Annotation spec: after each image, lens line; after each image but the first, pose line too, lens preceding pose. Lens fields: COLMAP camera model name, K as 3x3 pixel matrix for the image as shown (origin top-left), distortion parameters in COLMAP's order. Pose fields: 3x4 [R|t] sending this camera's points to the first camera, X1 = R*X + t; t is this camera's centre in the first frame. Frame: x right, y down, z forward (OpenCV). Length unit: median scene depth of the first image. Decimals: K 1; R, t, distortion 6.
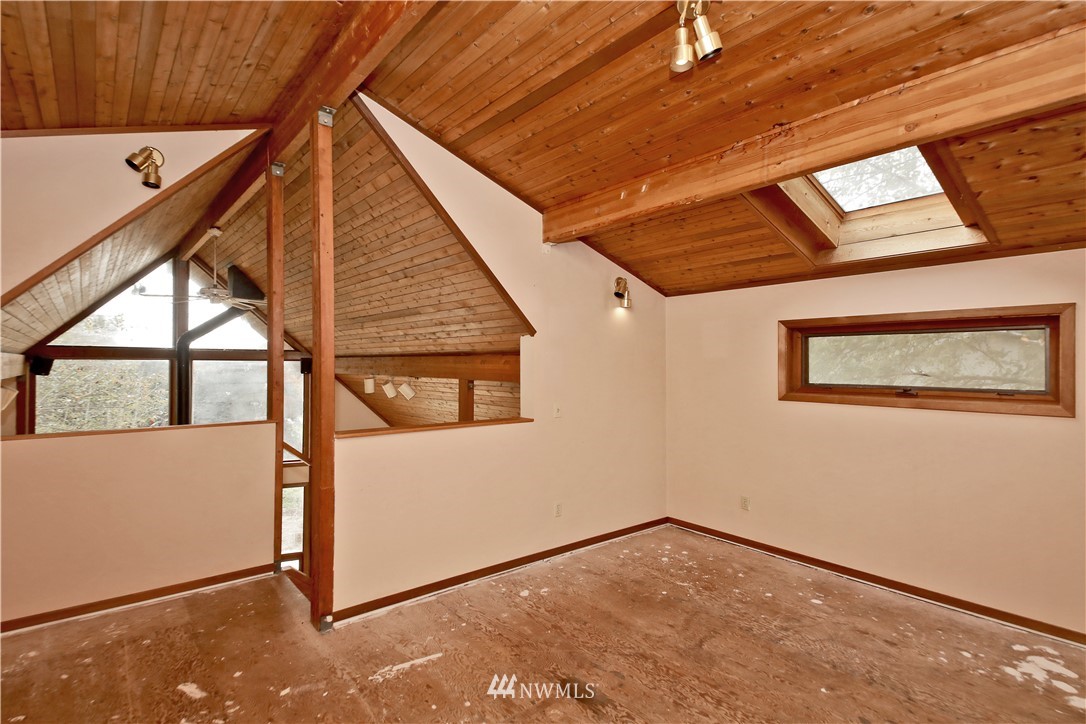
lens RADIAL K [[550.2, 0, 543.0], [0, 550.2, 362.0], [0, 0, 1]] dist [0.043072, -0.017718]
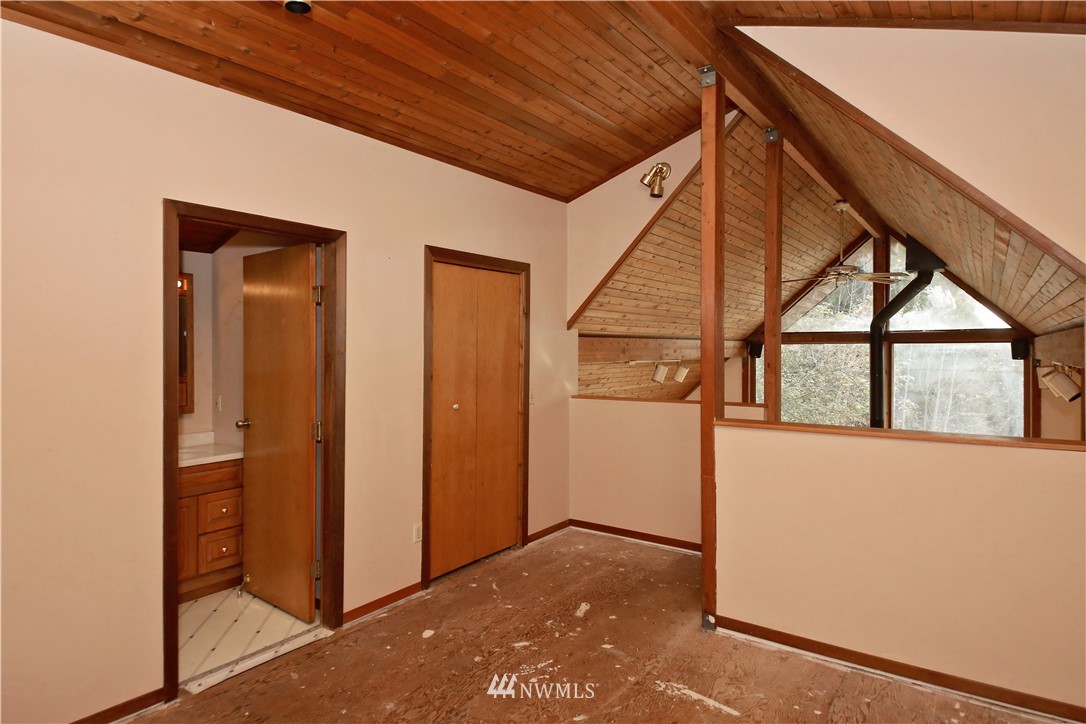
lens RADIAL K [[602.9, 0, 543.0], [0, 602.9, 362.0], [0, 0, 1]] dist [0.095529, -0.071790]
pose [[0.251838, 0.014499, -0.967661, 0.534932], [0.009460, 0.999803, 0.017443, 0.010823], [0.967723, -0.013547, 0.251651, 0.477686]]
